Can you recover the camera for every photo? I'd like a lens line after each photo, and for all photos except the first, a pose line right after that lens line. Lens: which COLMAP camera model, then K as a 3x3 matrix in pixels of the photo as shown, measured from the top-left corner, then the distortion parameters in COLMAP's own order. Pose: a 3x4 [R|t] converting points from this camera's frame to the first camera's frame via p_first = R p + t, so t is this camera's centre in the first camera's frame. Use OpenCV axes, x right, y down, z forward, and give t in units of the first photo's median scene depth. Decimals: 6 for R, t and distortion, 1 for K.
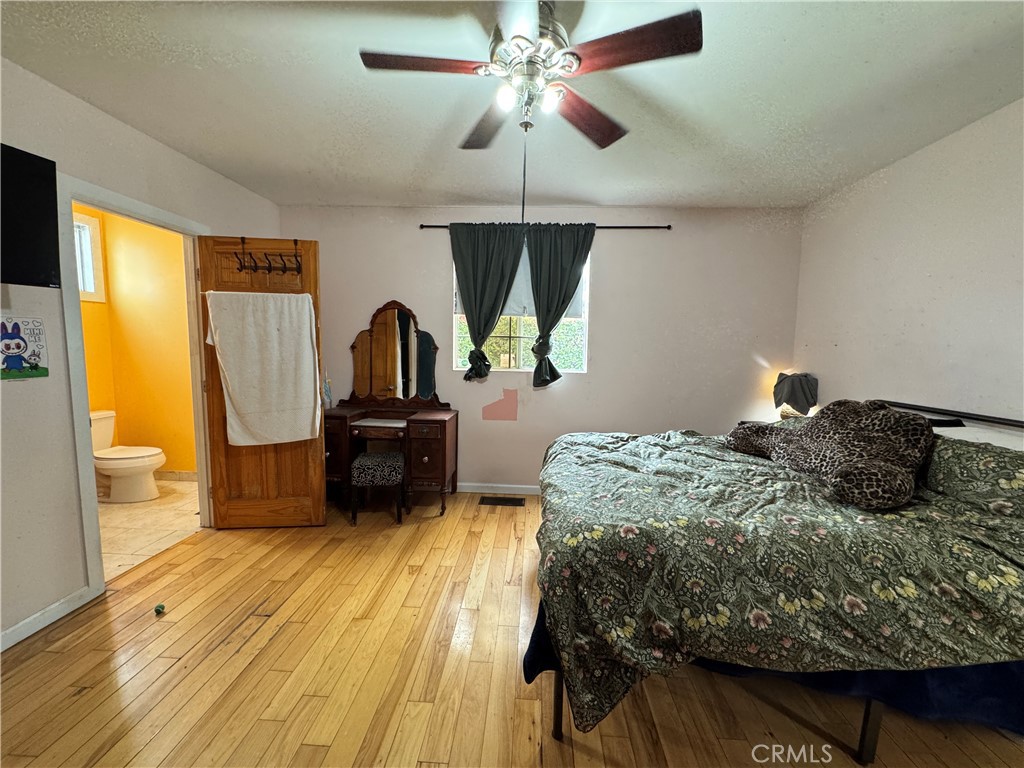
lens RADIAL K [[409.5, 0, 512.7], [0, 409.5, 385.1], [0, 0, 1]] dist [-0.001095, -0.000056]
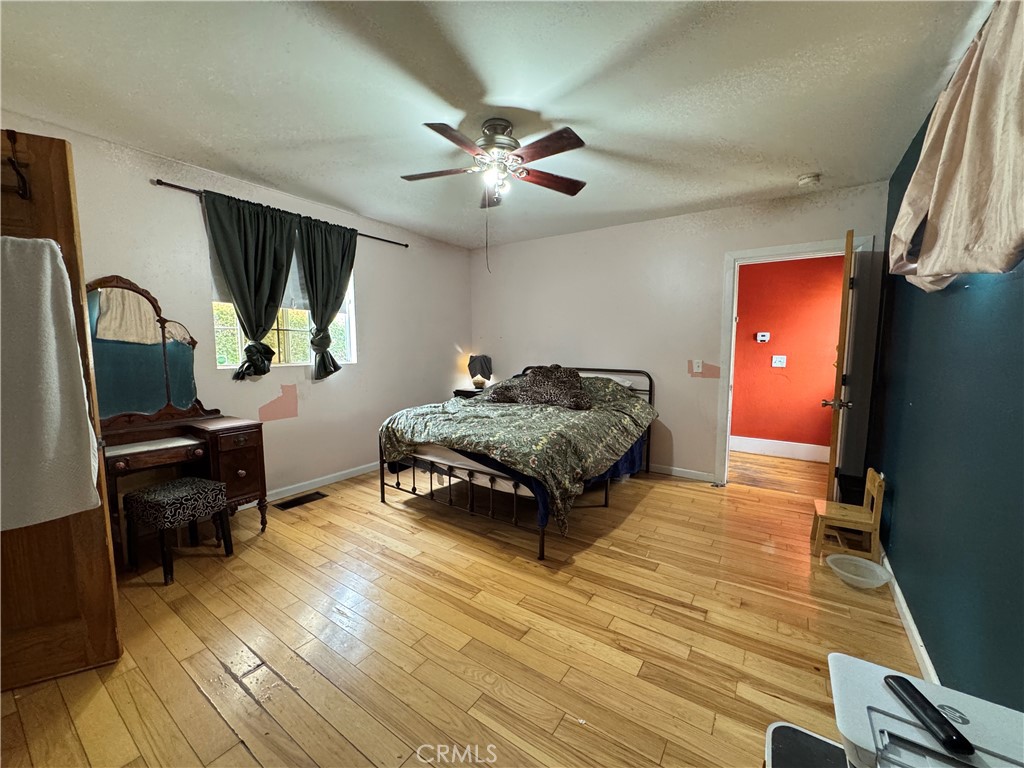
lens RADIAL K [[409.5, 0, 513.8], [0, 409.5, 385.7], [0, 0, 1]] dist [-0.001095, -0.000056]
pose [[0.514457, -0.102094, 0.851417, -0.572978], [0.085338, 0.994054, 0.067633, -0.007926], [-0.853259, 0.037864, 0.520110, 0.061058]]
